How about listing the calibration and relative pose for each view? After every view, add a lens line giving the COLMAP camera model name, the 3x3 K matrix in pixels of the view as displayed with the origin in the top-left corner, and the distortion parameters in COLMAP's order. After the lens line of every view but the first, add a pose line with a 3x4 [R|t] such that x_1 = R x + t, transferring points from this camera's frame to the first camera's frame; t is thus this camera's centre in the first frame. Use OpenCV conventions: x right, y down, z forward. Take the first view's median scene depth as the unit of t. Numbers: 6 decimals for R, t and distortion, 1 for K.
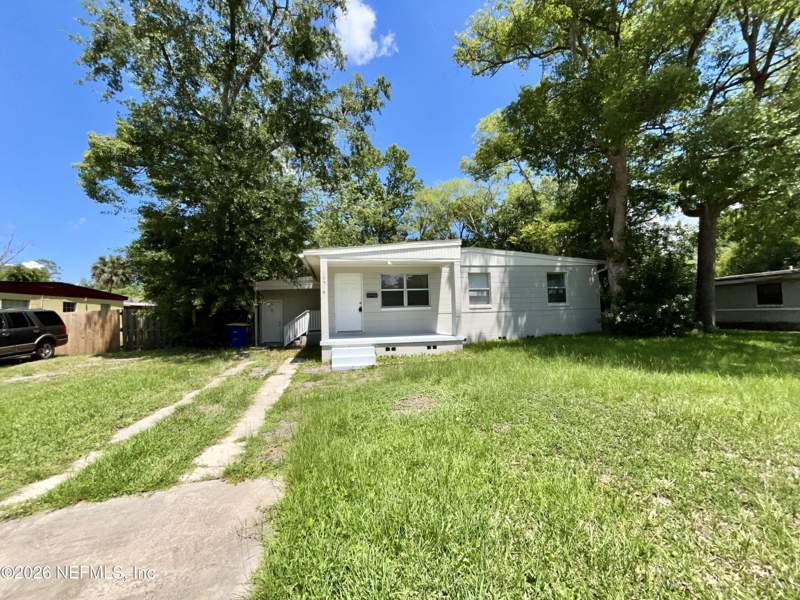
lens RADIAL K [[324.2, 0, 399.5], [0, 324.2, 298.2], [0, 0, 1]] dist [-0.001483, -0.000282]
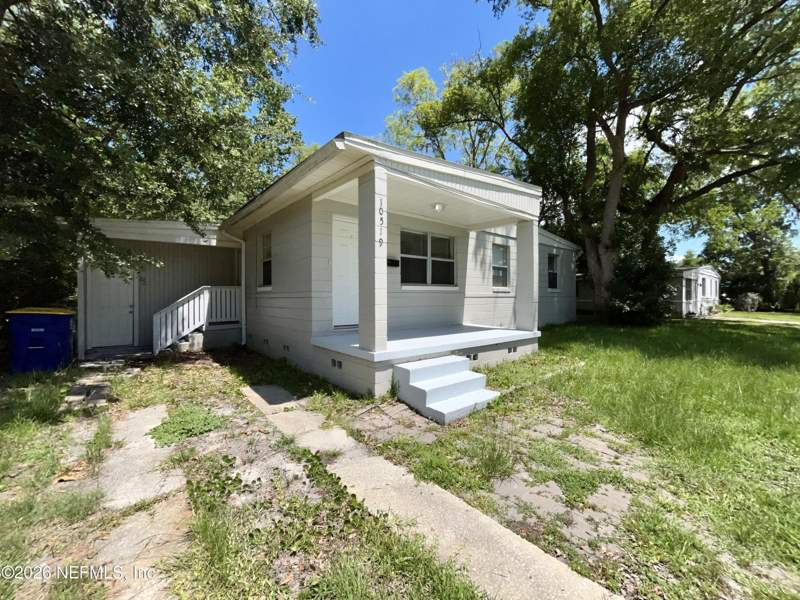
lens RADIAL K [[324.2, 0, 399.9], [0, 324.2, 298.2], [0, 0, 1]] dist [-0.001483, -0.000282]
pose [[0.869993, 0.024204, 0.492470, -0.324569], [-0.045657, 0.998458, 0.031585, 0.032673], [-0.490946, -0.049963, 0.869756, 0.449591]]
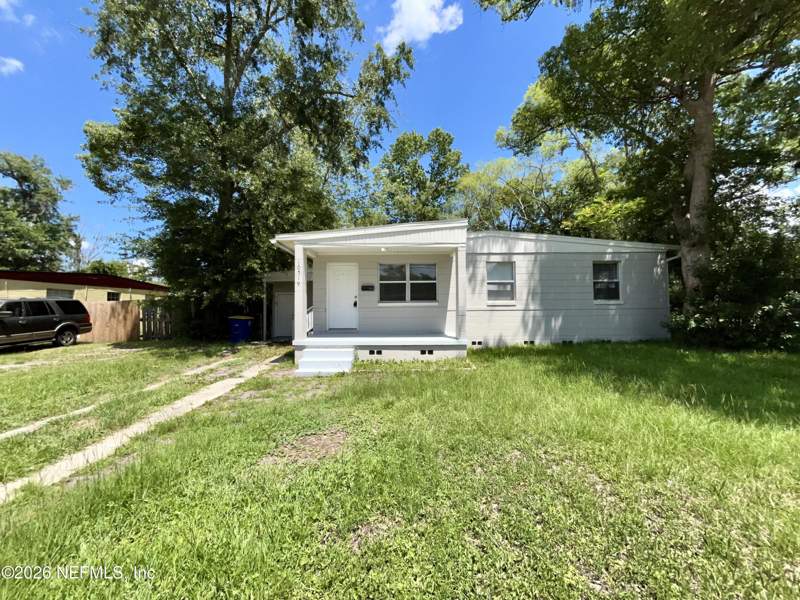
lens RADIAL K [[324.2, 0, 399.9], [0, 324.2, 298.8], [0, 0, 1]] dist [-0.001483, -0.000282]
pose [[0.984185, 0.015150, -0.176494, 0.140240], [-0.011682, 0.999718, 0.020674, 0.000889], [0.176758, -0.018286, 0.984085, 0.151140]]
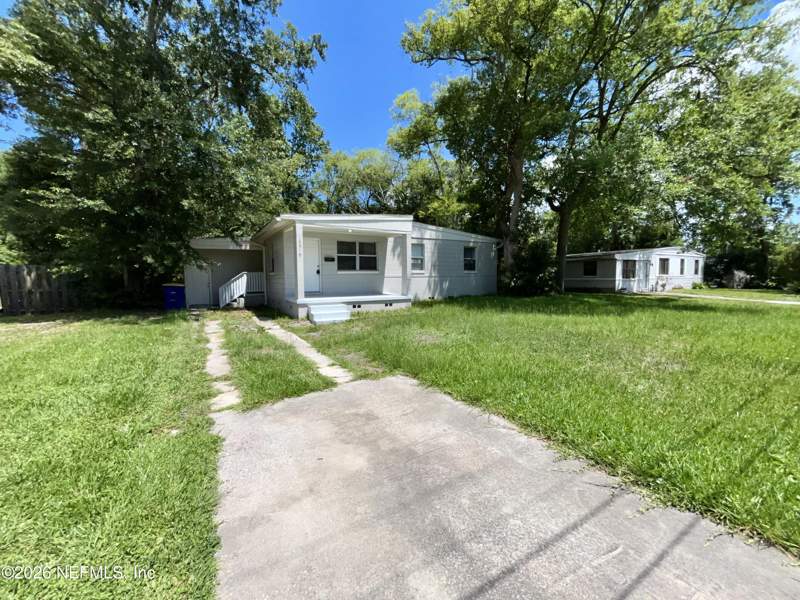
lens RADIAL K [[324.2, 0, 398.9], [0, 324.2, 298.6], [0, 0, 1]] dist [-0.001483, -0.000282]
pose [[0.937035, -0.003253, 0.349221, -0.228521], [-0.033688, 0.994452, 0.099654, 0.005911], [-0.347607, -0.105144, 0.931726, -0.107850]]
